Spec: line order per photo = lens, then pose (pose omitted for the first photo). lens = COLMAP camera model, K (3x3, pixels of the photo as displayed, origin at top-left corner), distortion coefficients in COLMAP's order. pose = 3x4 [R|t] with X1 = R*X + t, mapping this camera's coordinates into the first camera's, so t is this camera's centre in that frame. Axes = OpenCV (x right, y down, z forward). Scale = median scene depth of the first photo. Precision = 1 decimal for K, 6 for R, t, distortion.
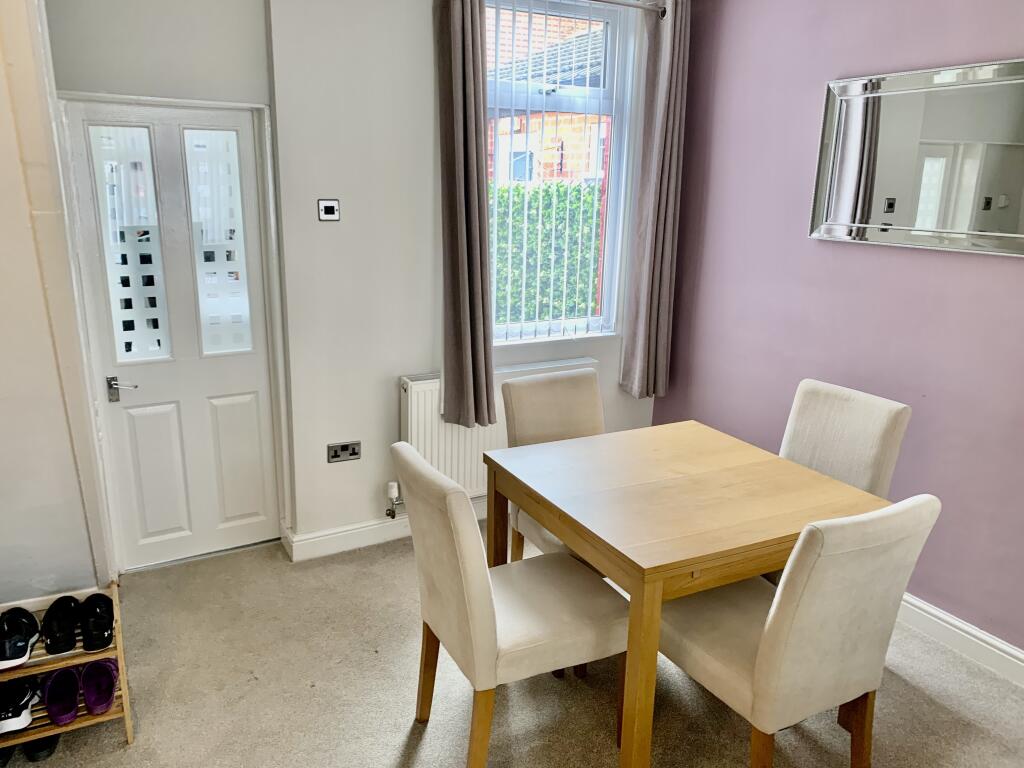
lens RADIAL K [[792.8, 0, 511.3], [0, 792.8, 381.8], [0, 0, 1]] dist [0.008541, -0.030419]
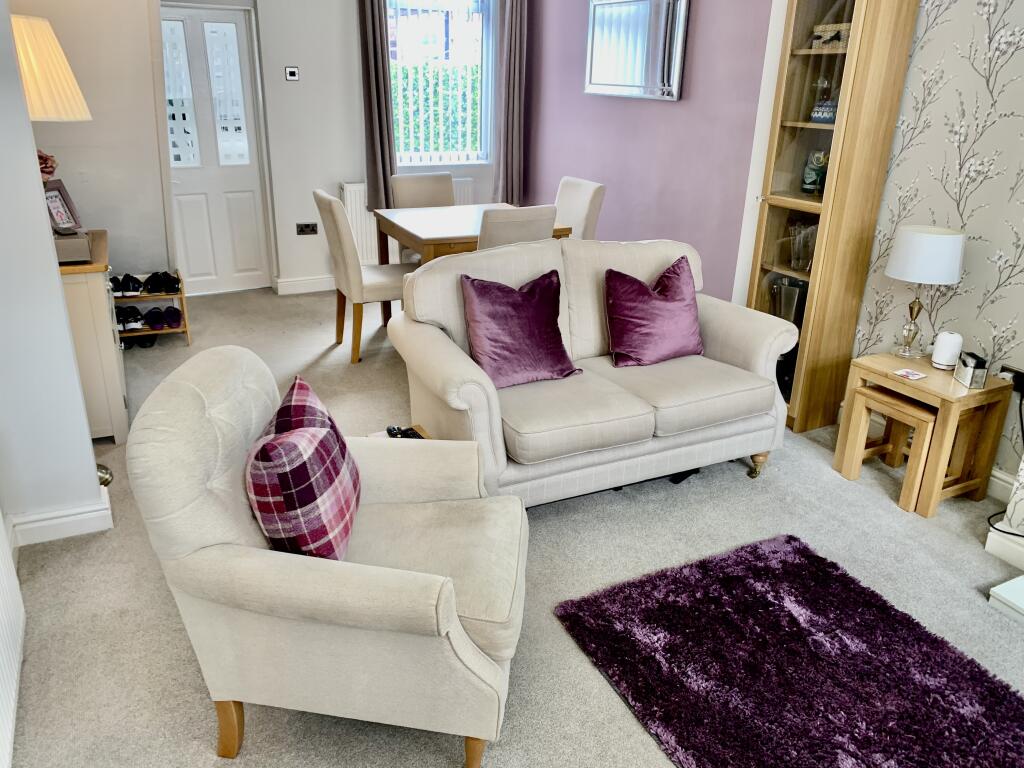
lens RADIAL K [[792.8, 0, 516.1], [0, 792.8, 385.8], [0, 0, 1]] dist [0.008541, -0.030419]
pose [[0.999749, 0.013795, -0.017670, 0.256054], [-0.011306, 0.990929, 0.133908, 0.187404], [0.019357, -0.133675, 0.990836, -0.665426]]
